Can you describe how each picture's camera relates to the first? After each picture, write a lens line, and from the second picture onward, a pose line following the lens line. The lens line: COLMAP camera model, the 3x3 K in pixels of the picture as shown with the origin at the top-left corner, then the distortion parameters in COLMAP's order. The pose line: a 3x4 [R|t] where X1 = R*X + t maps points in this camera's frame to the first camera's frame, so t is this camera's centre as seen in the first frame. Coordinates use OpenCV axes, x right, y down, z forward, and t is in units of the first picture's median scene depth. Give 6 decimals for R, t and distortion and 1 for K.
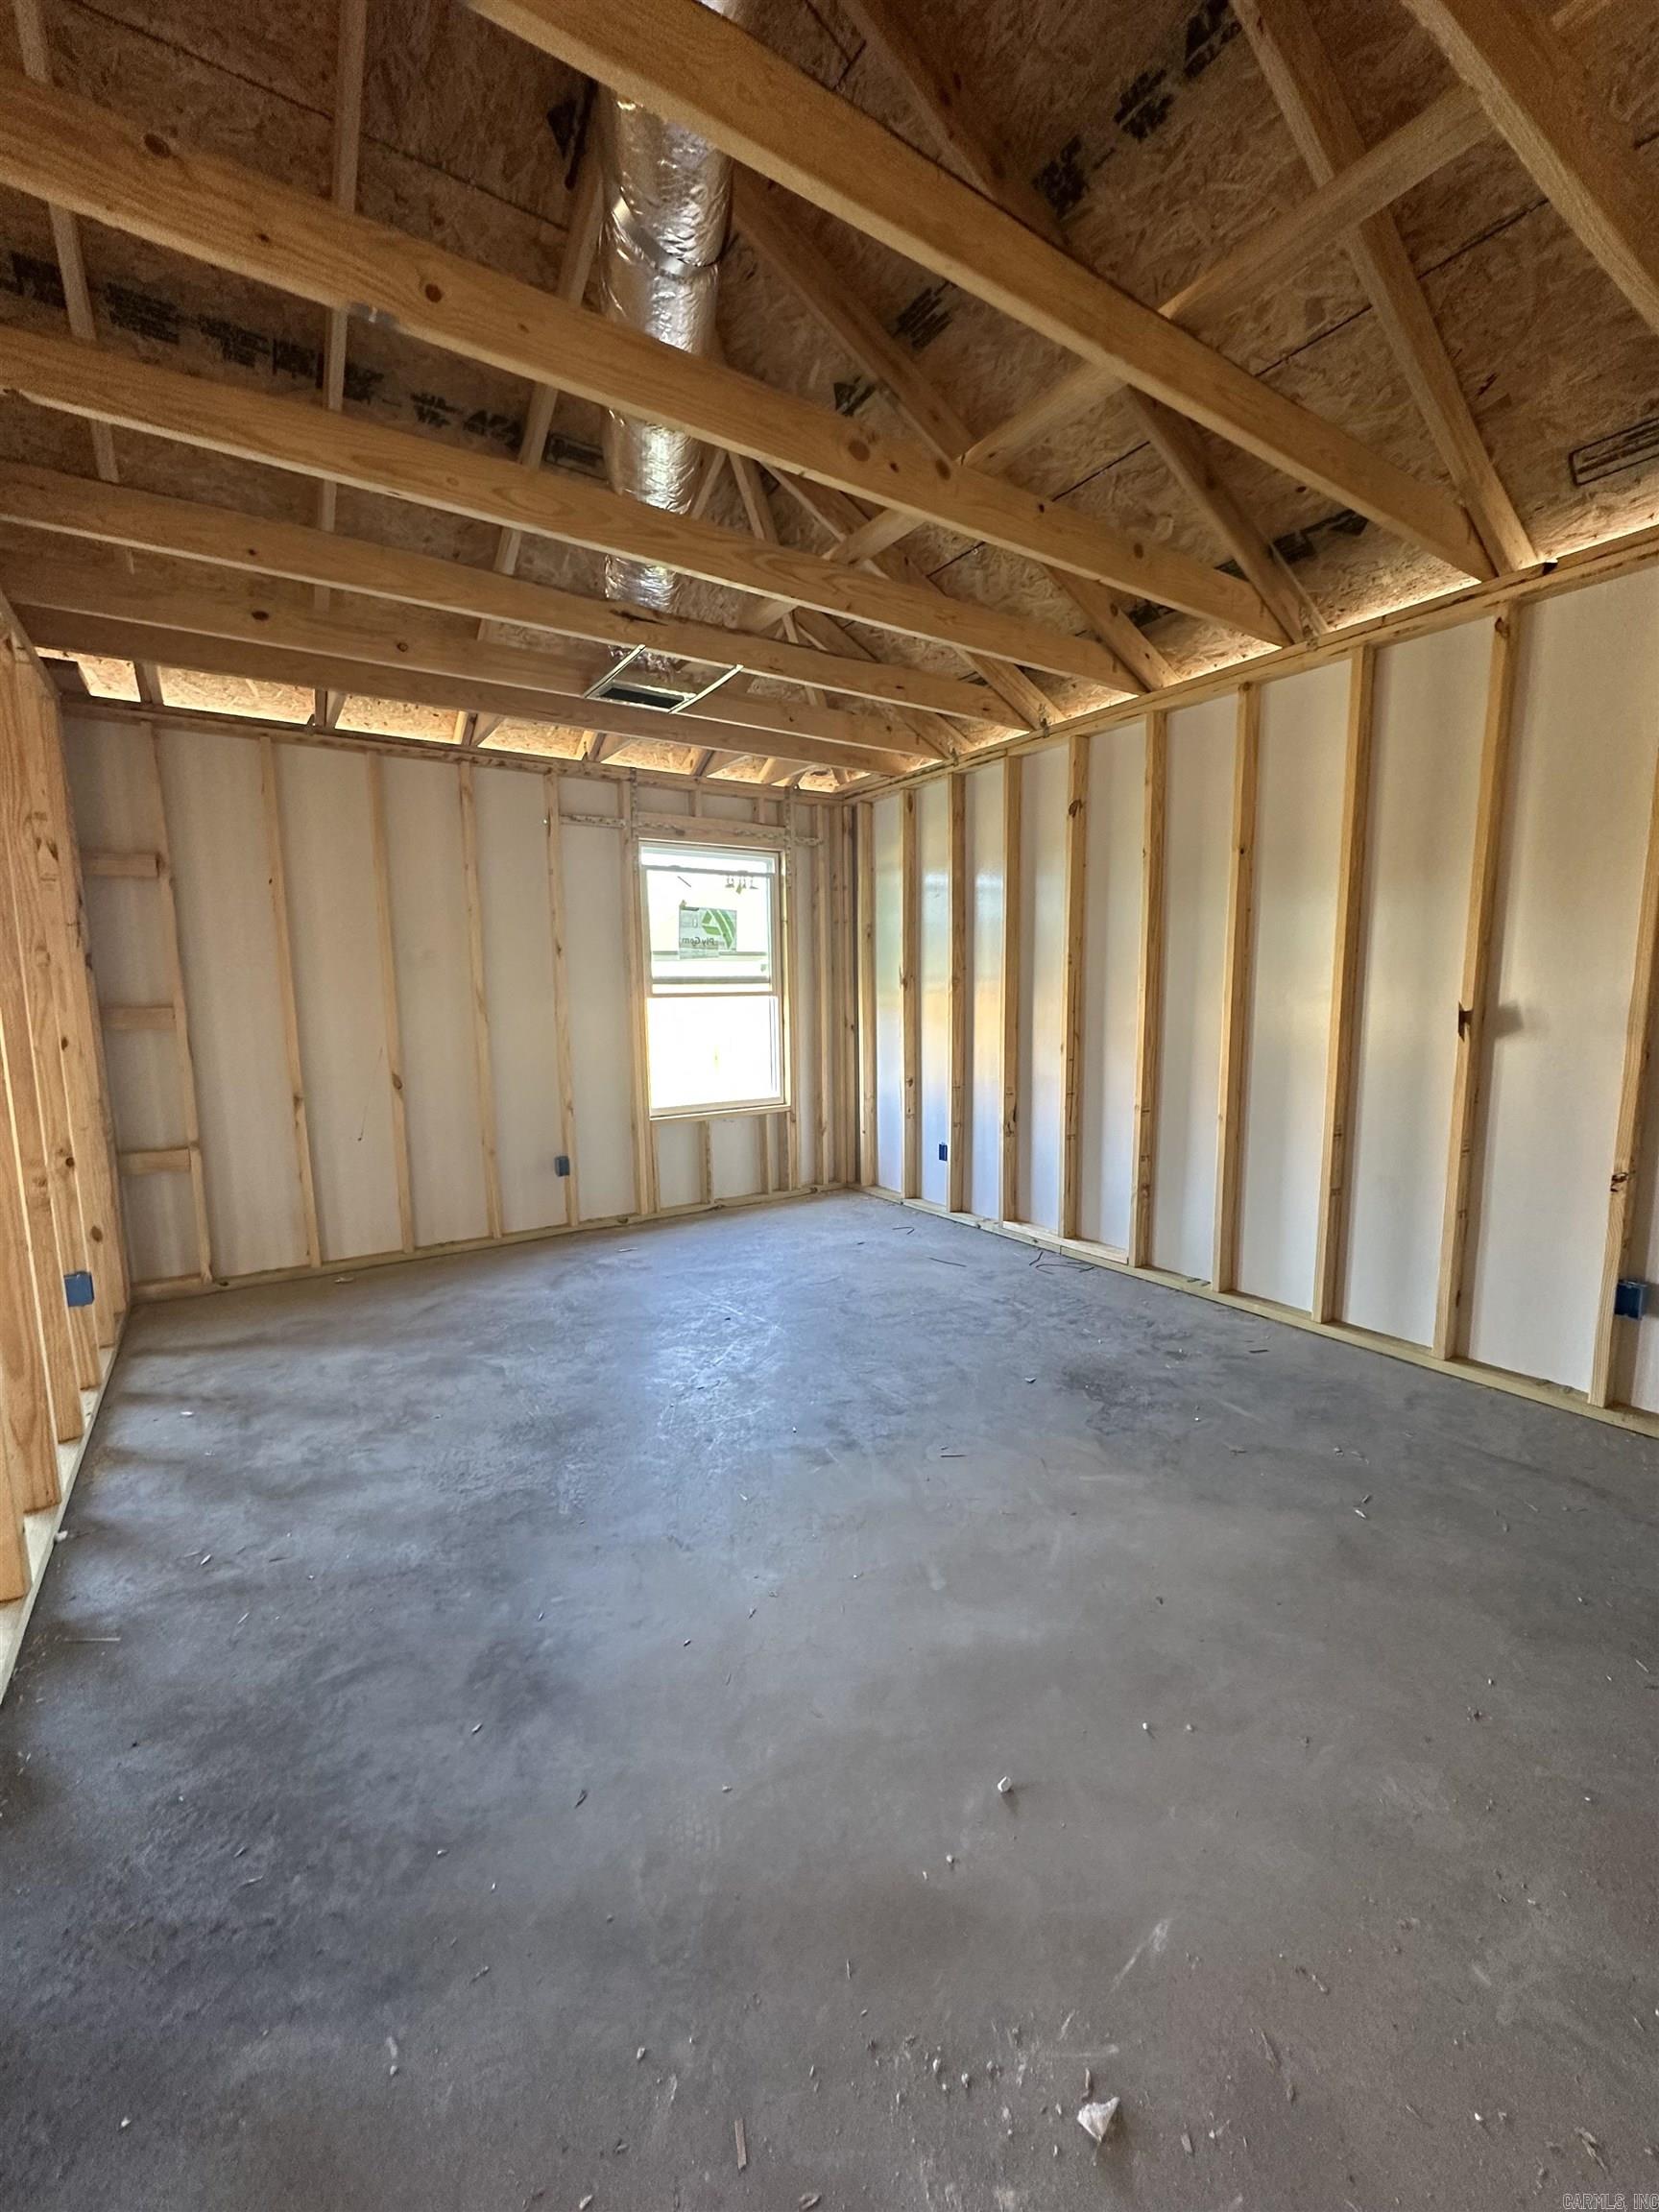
lens RADIAL K [[881.2, 0, 826.8], [0, 881.2, 1108.4], [0, 0, 1]] dist [-0.003495, 0.000542]
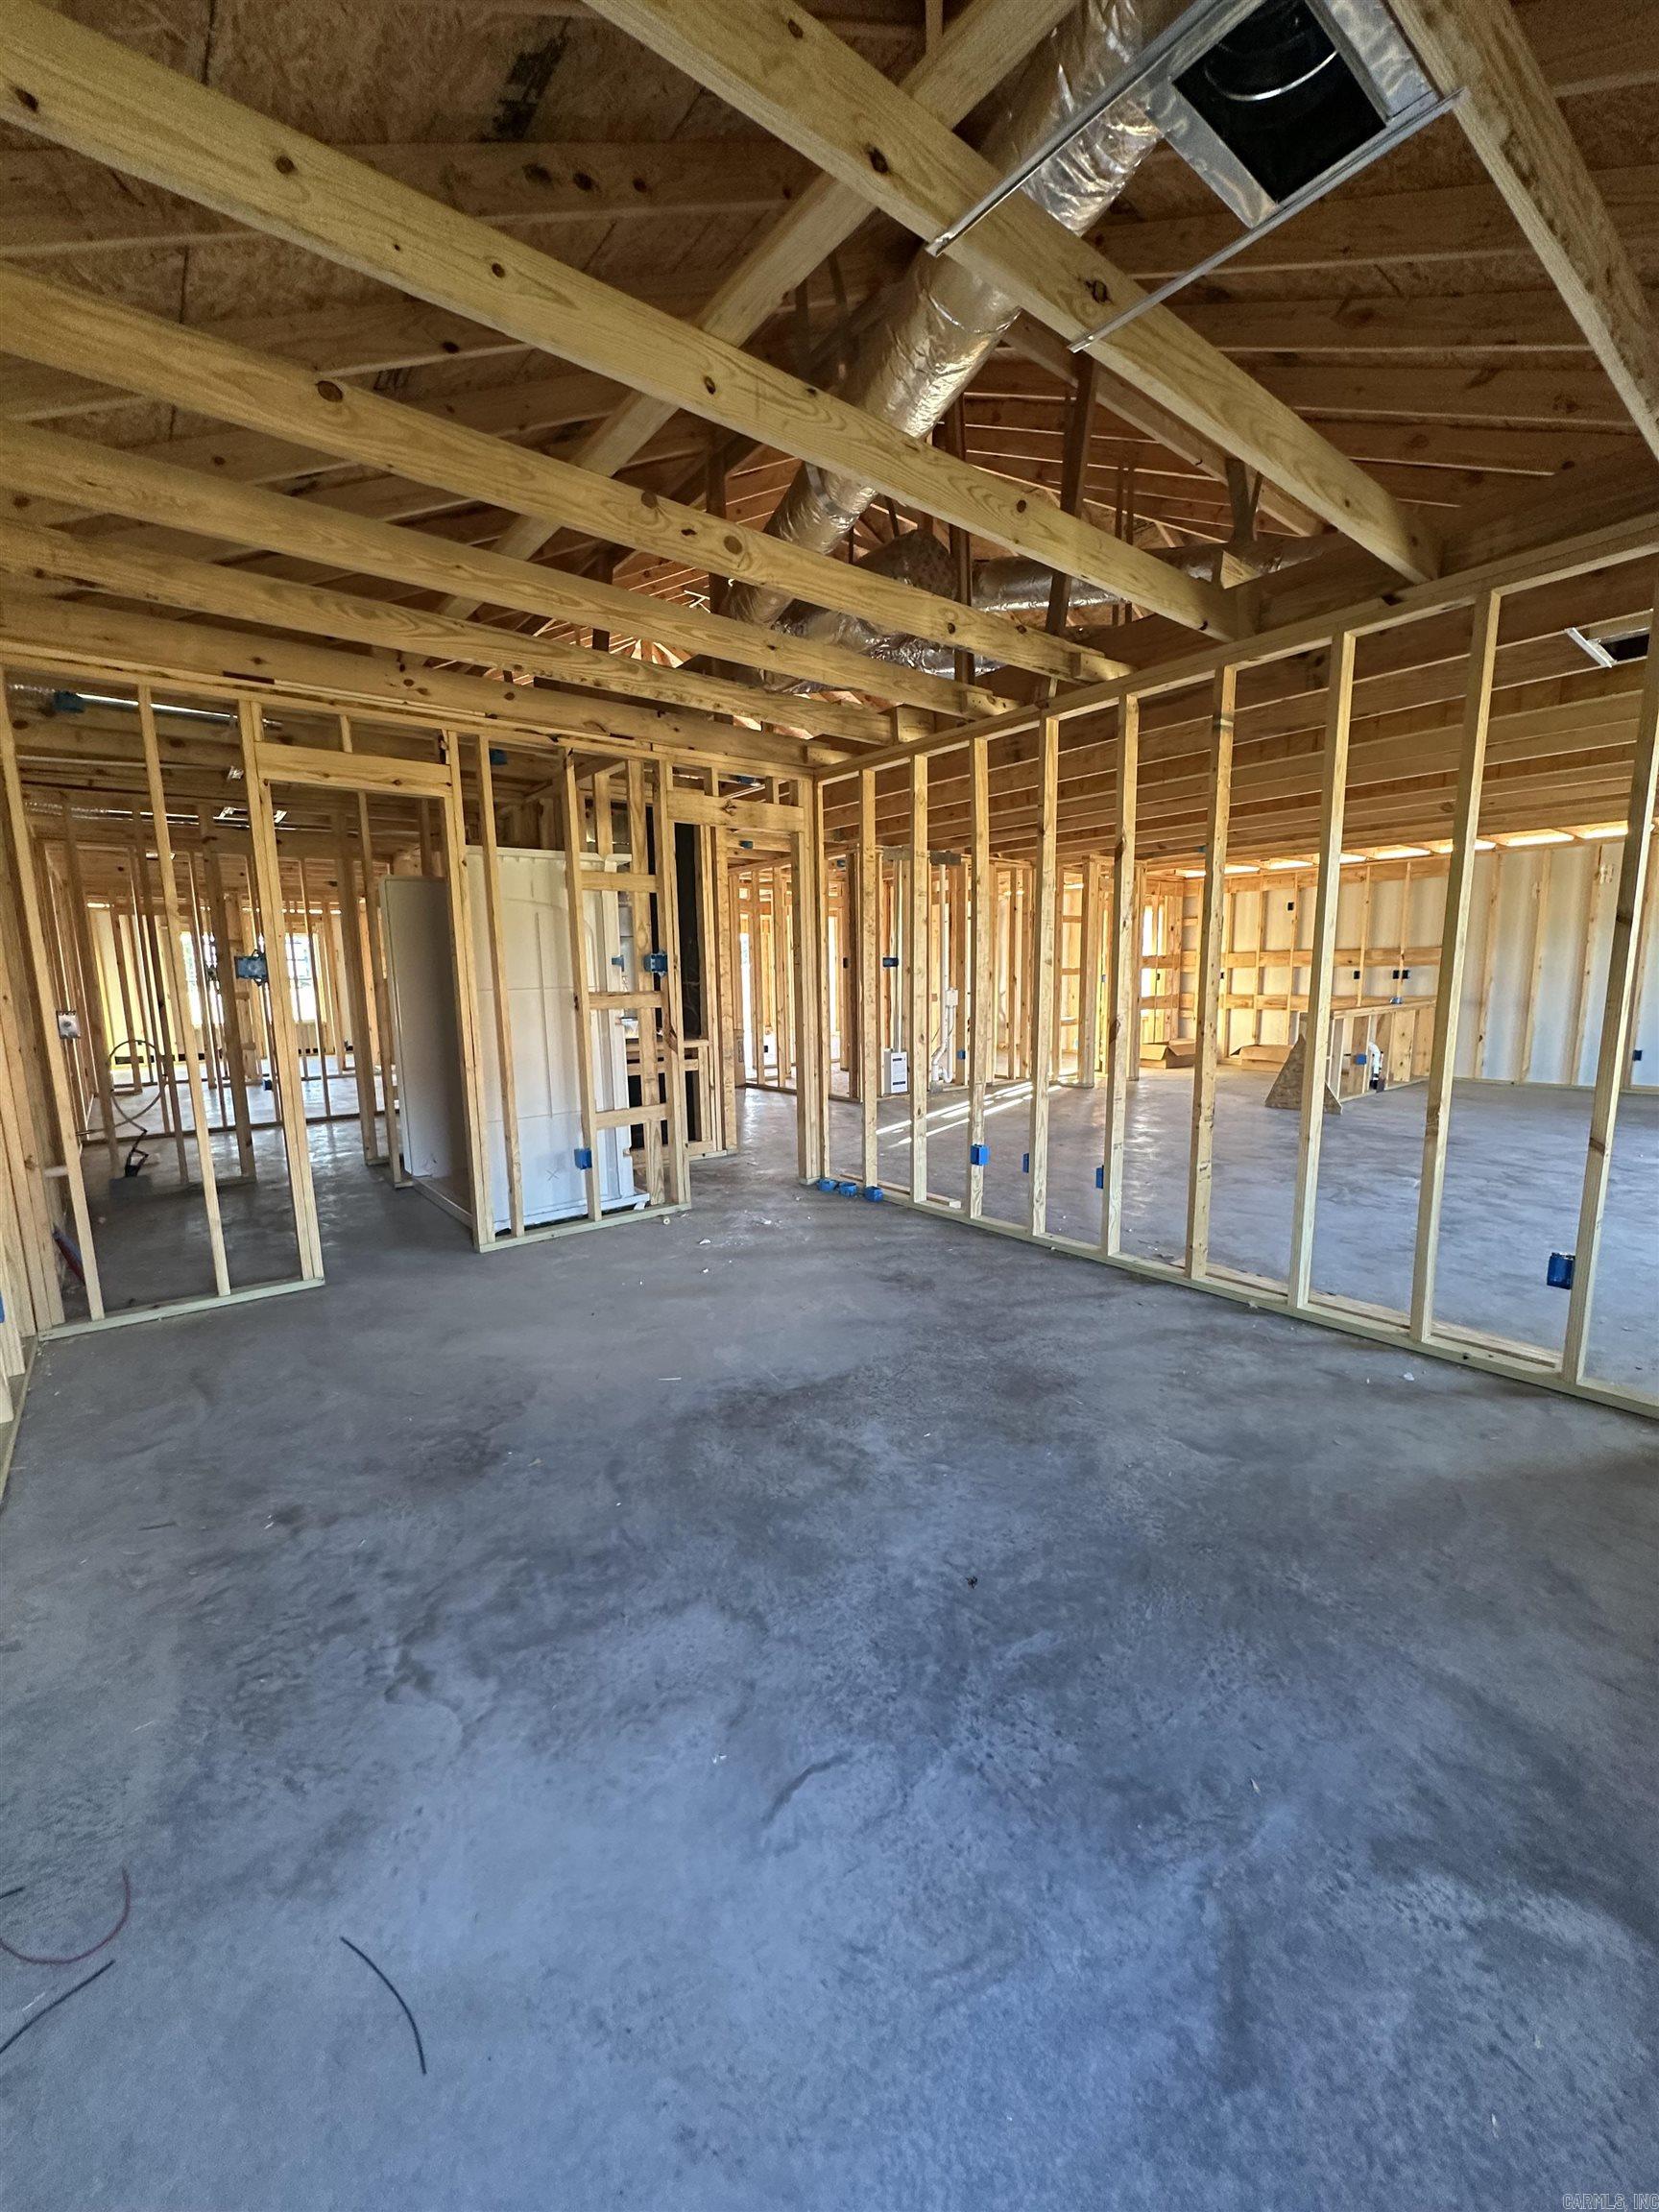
lens RADIAL K [[881.2, 0, 826.8], [0, 881.2, 1108.4], [0, 0, 1]] dist [-0.003495, 0.000542]
pose [[-0.995861, 0.044531, -0.079228, 0.008520], [0.020235, 0.958498, 0.284380, -0.236098], [0.088604, 0.281600, -0.955432, 1.697065]]
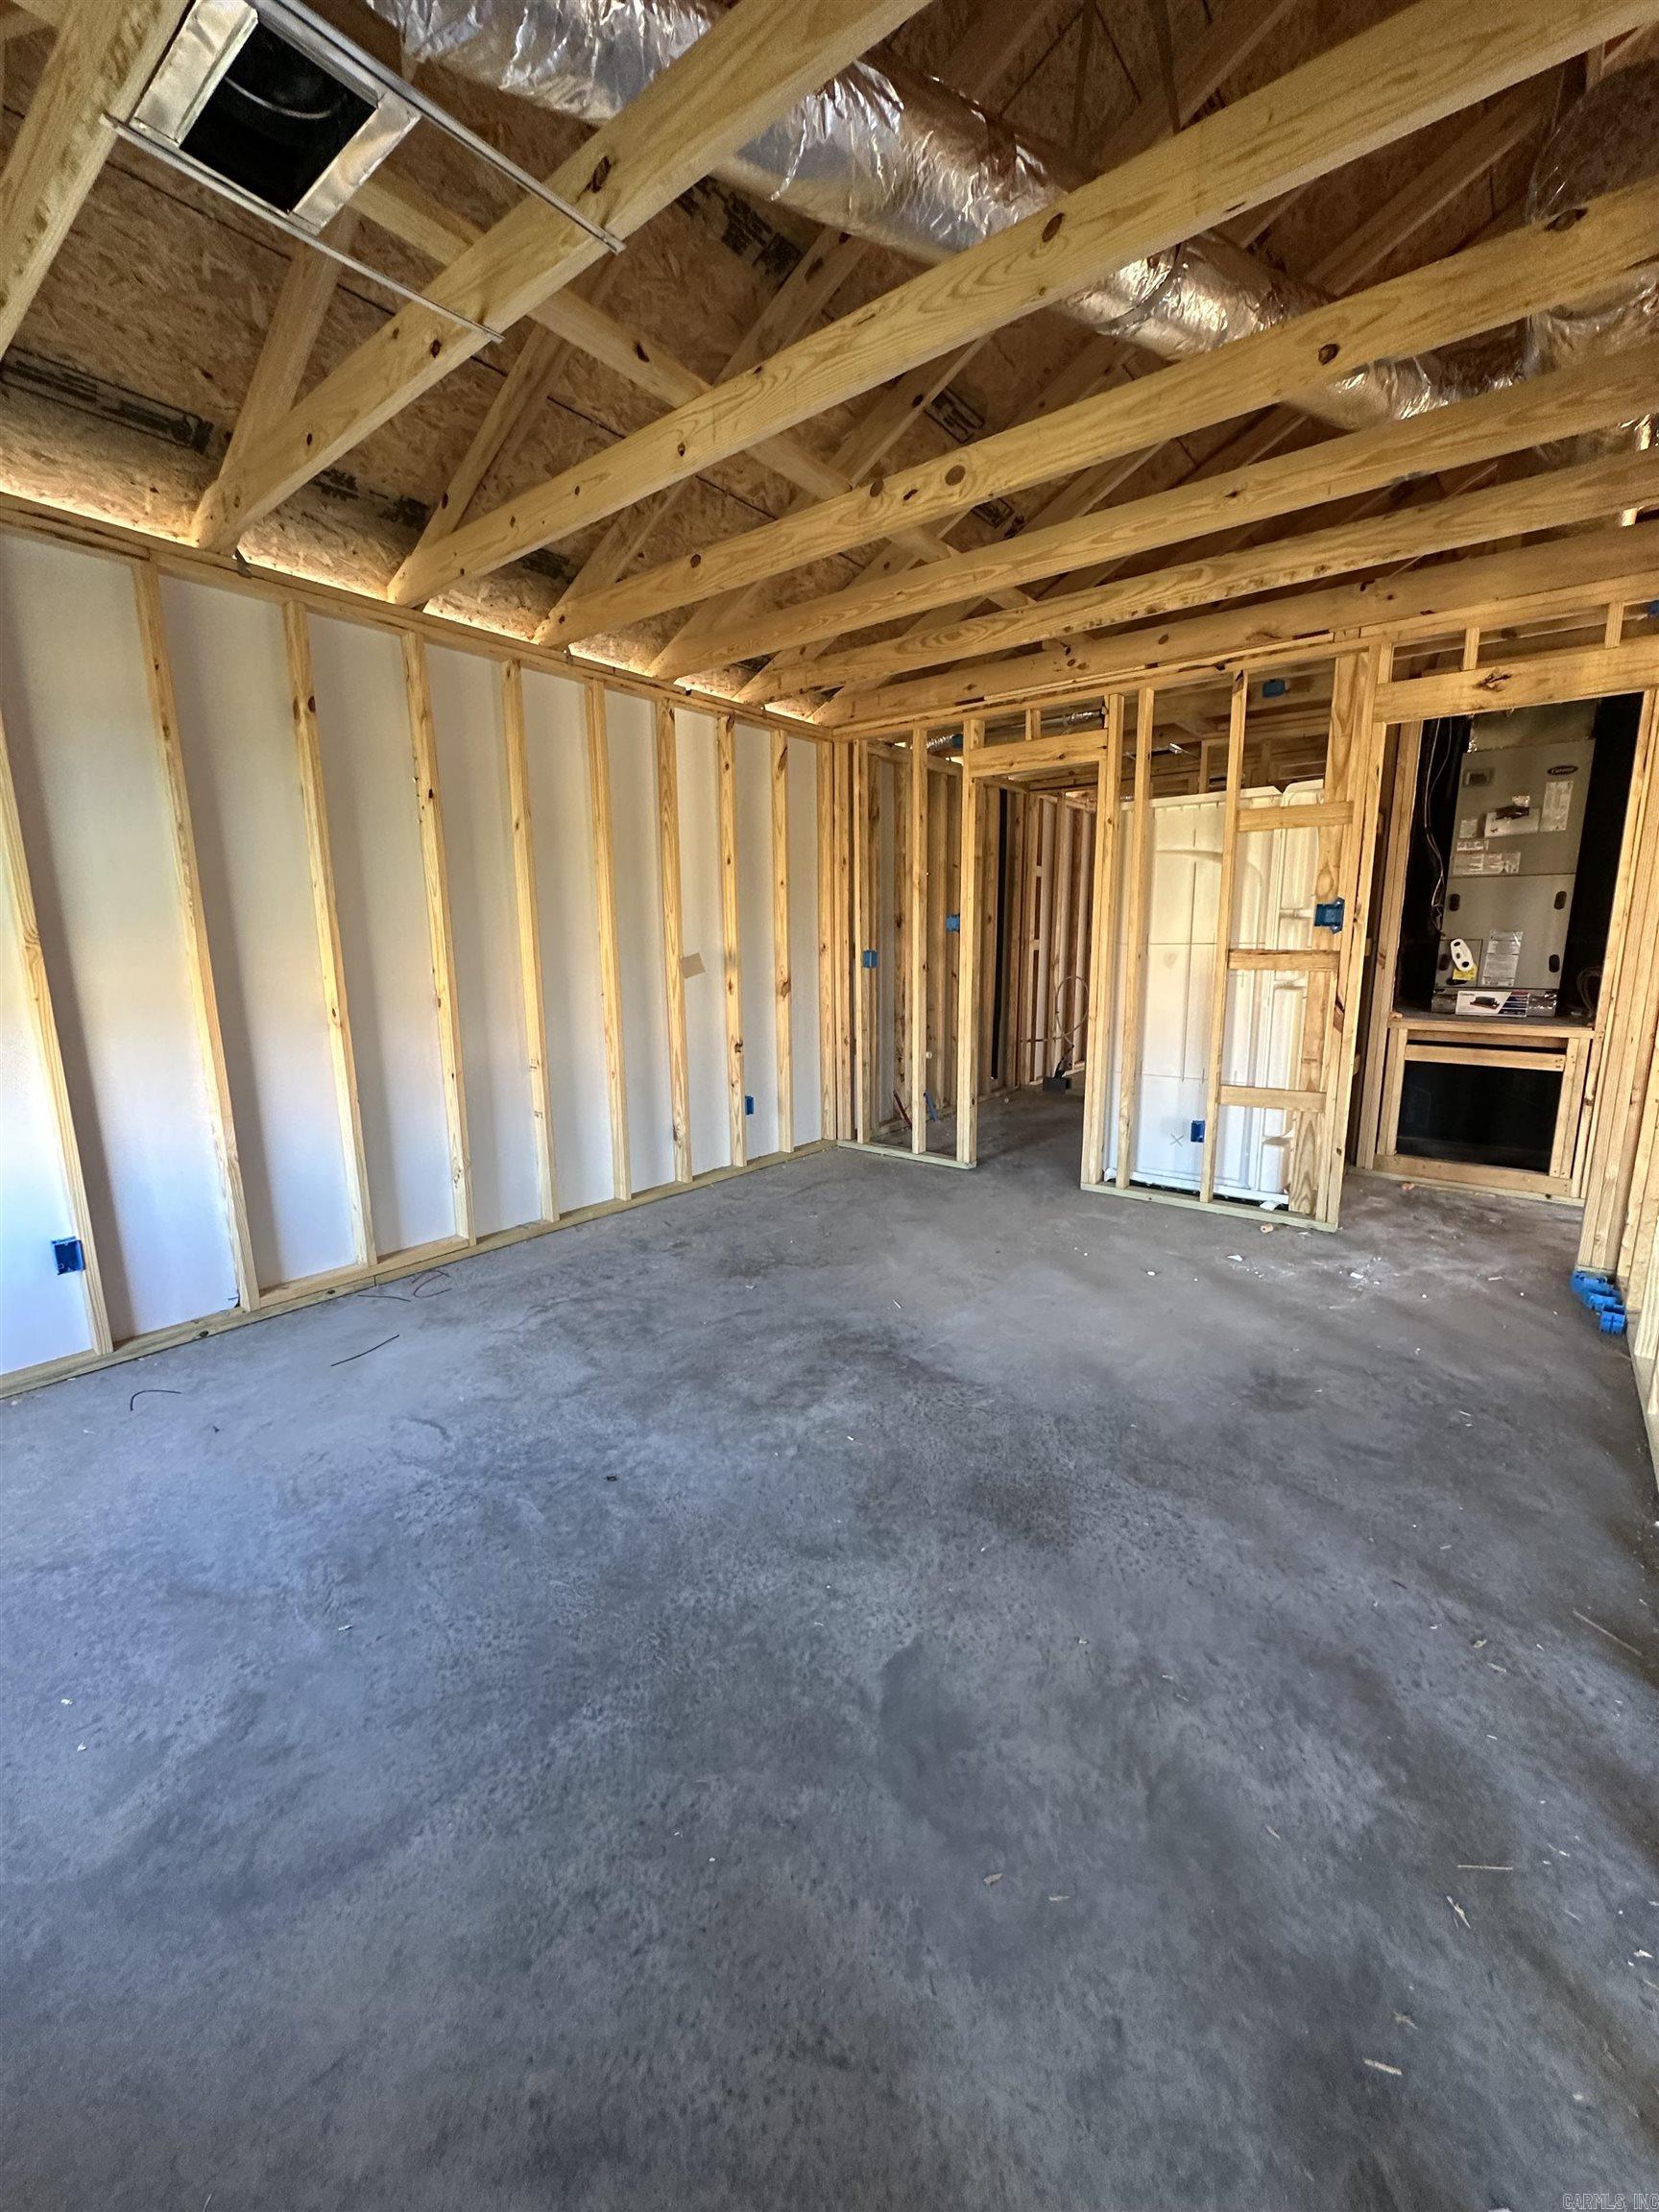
lens RADIAL K [[881.2, 0, 826.8], [0, 881.2, 1108.4], [0, 0, 1]] dist [-0.003495, 0.000542]
pose [[-0.306448, -0.164482, 0.937569, -0.822521], [0.139243, 0.966617, 0.215090, -0.145977], [-0.941648, 0.196464, -0.273314, 1.157992]]
